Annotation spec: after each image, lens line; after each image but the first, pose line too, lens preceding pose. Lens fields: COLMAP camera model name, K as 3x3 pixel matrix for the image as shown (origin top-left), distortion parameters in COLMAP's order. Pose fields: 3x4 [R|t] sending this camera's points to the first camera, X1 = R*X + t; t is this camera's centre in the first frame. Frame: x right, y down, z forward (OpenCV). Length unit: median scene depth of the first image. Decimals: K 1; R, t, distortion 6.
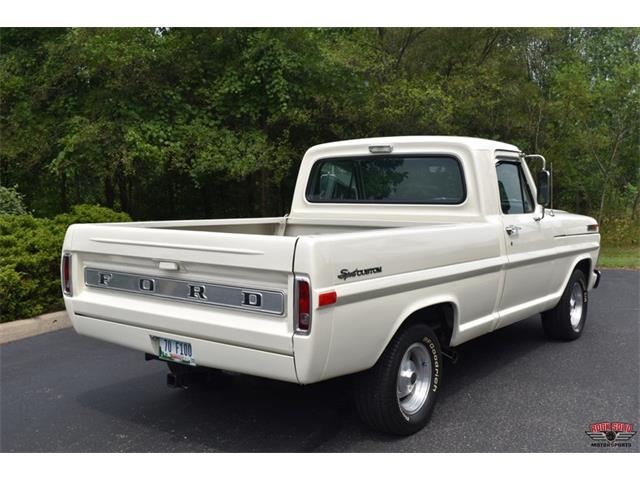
lens RADIAL K [[693.7, 0, 320.9], [0, 693.7, 241.5], [0, 0, 1]] dist [-0.068034, 0.000000]
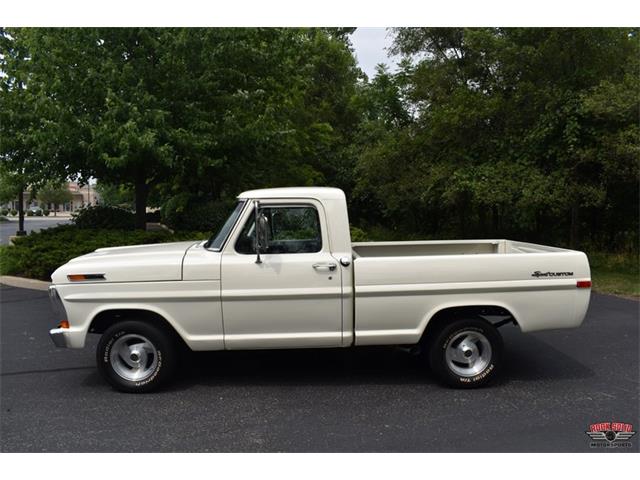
lens RADIAL K [[499.3, 0, 317.6], [0, 499.3, 239.0], [0, 0, 1]] dist [-0.083538, 0.000276]
pose [[0.612148, 0.072894, -0.787376, 0.742535], [-0.080758, 0.996299, 0.029451, -0.068919], [0.786608, 0.045558, 0.615769, 0.370383]]
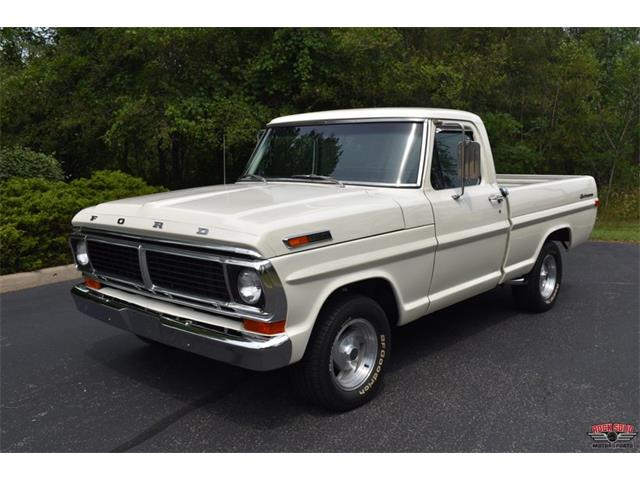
lens RADIAL K [[617.2, 0, 314.7], [0, 617.2, 239.0], [0, 0, 1]] dist [-0.068760, 0.000000]
pose [[0.993679, 0.029940, -0.108189, 0.143153], [-0.024362, 0.998323, 0.052516, -0.004452], [0.109580, -0.049548, 0.992742, 0.069431]]
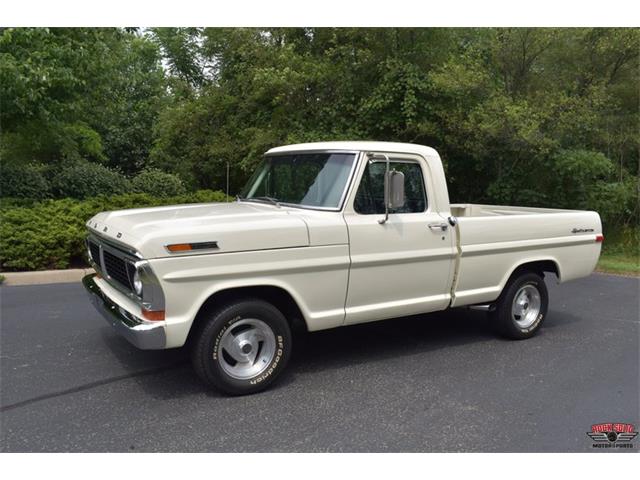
lens RADIAL K [[556.3, 0, 317.4], [0, 556.3, 241.5], [0, 0, 1]] dist [-0.072665, -0.020263]
pose [[0.922625, 0.086900, -0.375782, 0.380777], [-0.079560, 0.996214, 0.035039, -0.011594], [0.377404, -0.002431, 0.926045, 0.101630]]
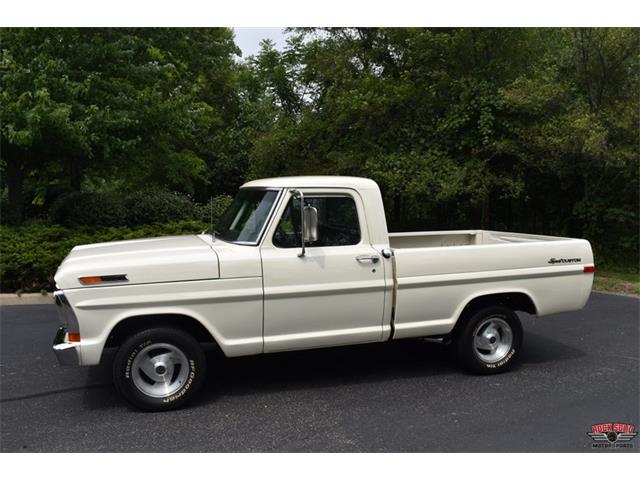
lens RADIAL K [[556.3, 0, 319.2], [0, 556.3, 242.5], [0, 0, 1]] dist [-0.072665, -0.020263]
pose [[0.805537, 0.072865, -0.588049, 0.605693], [-0.072751, 0.997064, 0.023889, -0.048561], [0.588063, 0.023538, 0.808473, 0.189509]]
